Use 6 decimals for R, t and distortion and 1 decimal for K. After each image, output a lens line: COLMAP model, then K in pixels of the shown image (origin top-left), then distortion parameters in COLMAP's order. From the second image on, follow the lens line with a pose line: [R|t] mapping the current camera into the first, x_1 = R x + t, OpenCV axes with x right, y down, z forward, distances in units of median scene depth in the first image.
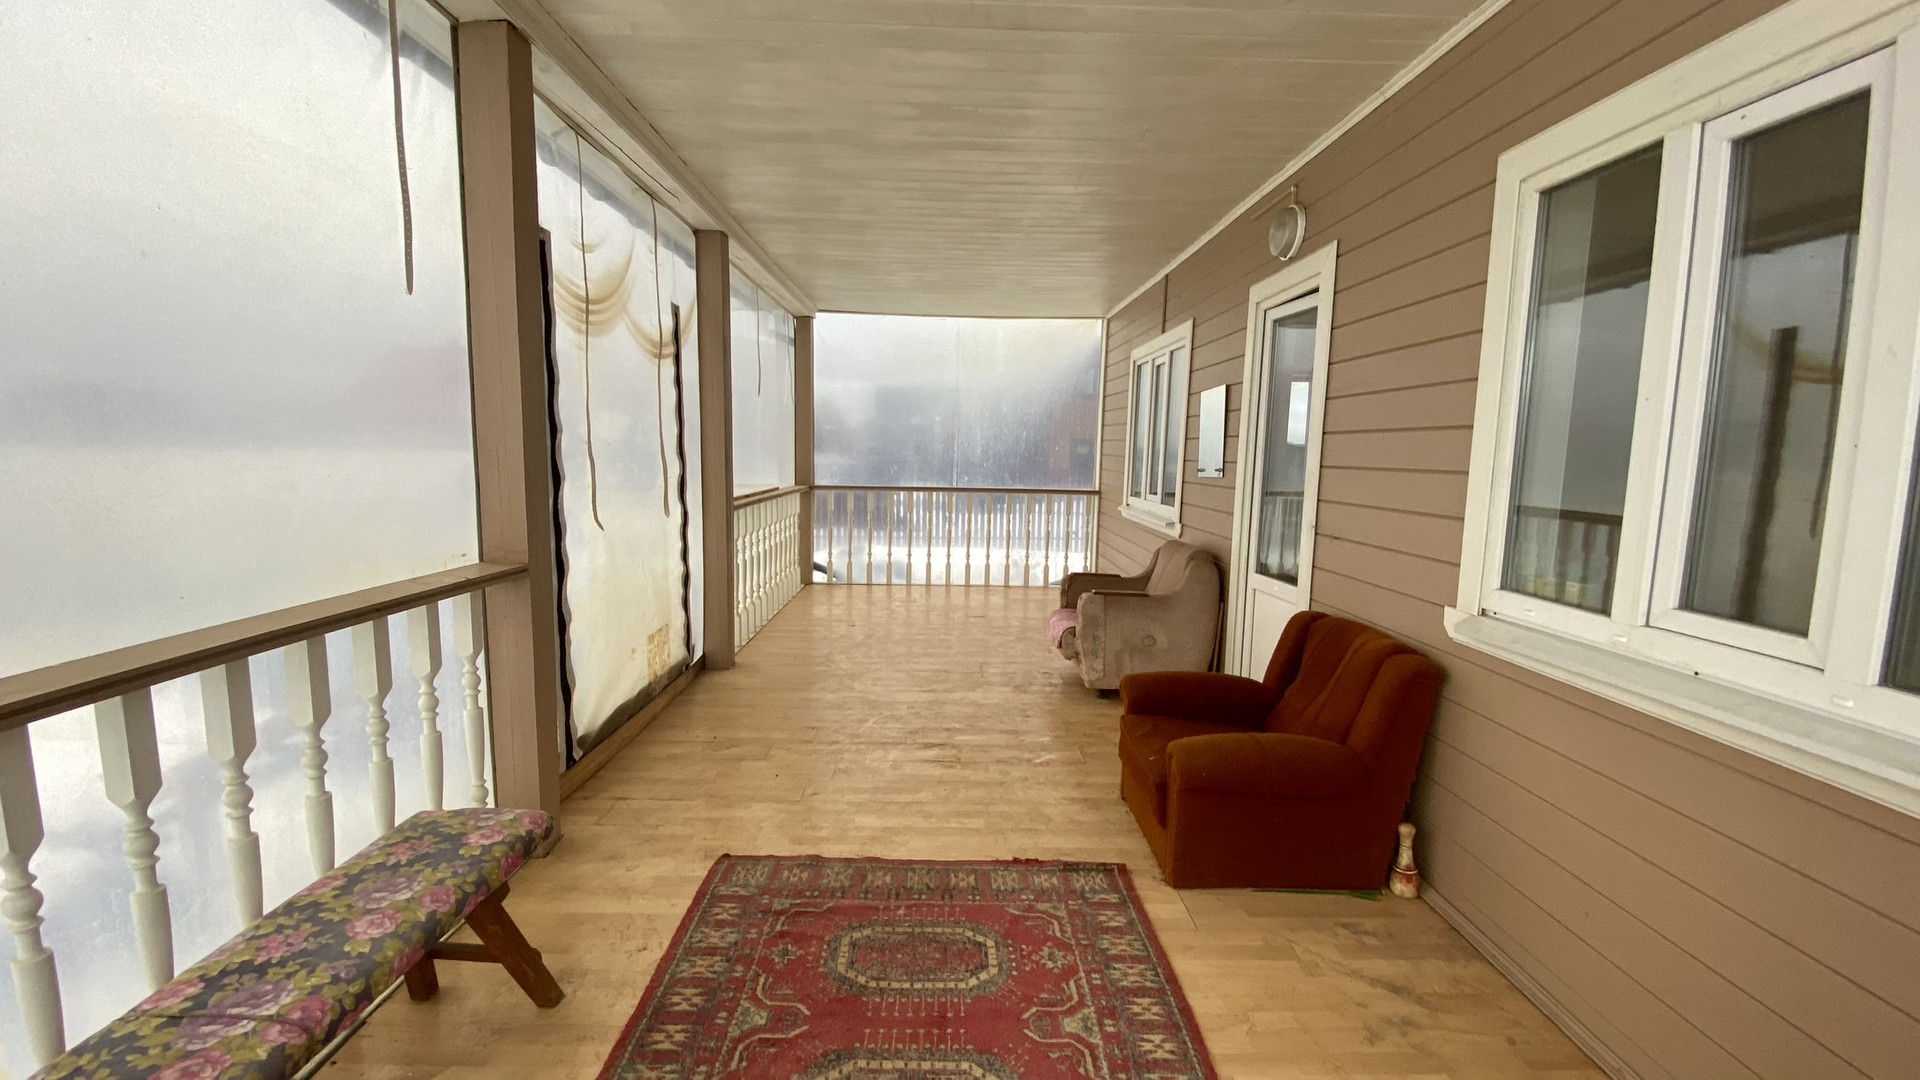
lens RADIAL K [[732.2, 0, 960.0], [0, 732.2, 540.0], [0, 0, 1]] dist [-0.066367, -0.009212]
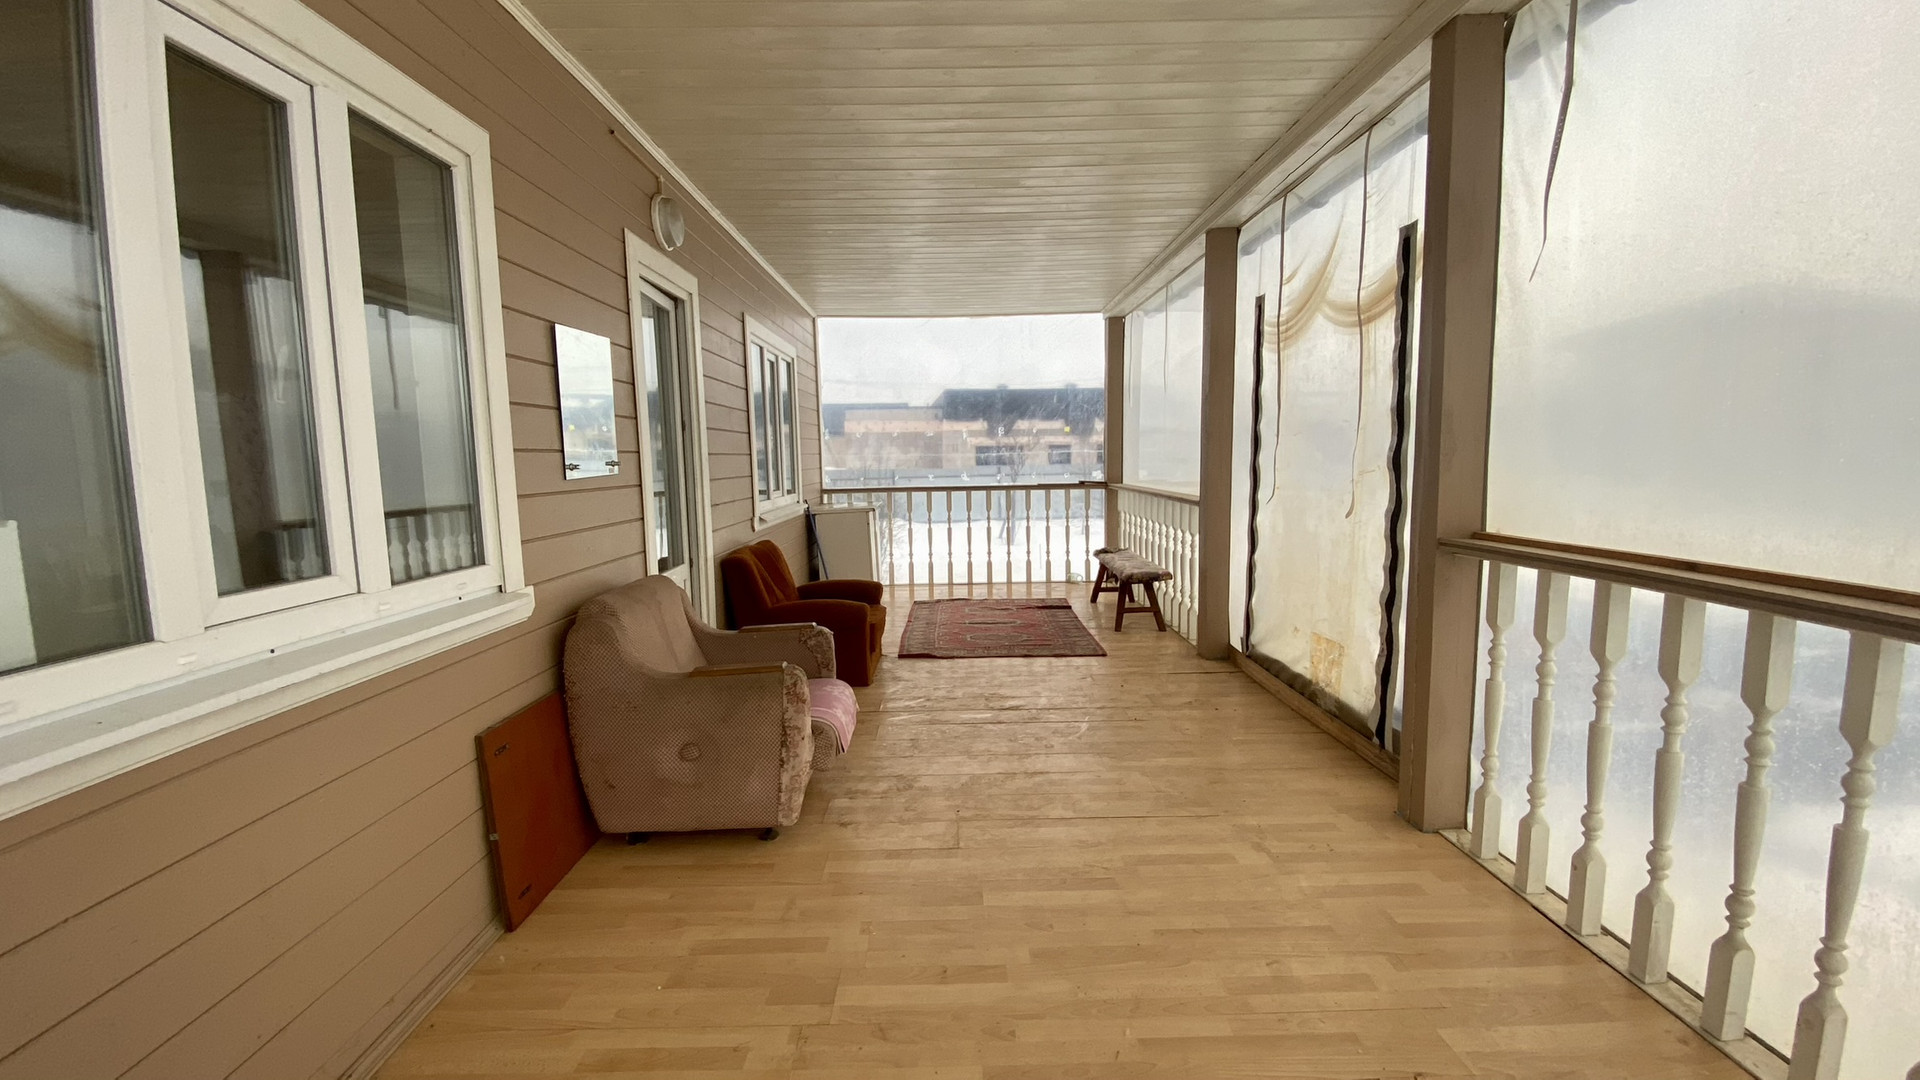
lens RADIAL K [[787.4, 0, 960.0], [0, 787.4, 540.0], [0, 0, 1]] dist [0.001831, -0.012515]
pose [[-0.999981, -0.004188, 0.004431, 0.034388], [-0.003078, 0.974125, 0.225990, -0.225575], [-0.005263, 0.225973, -0.974119, 2.017375]]
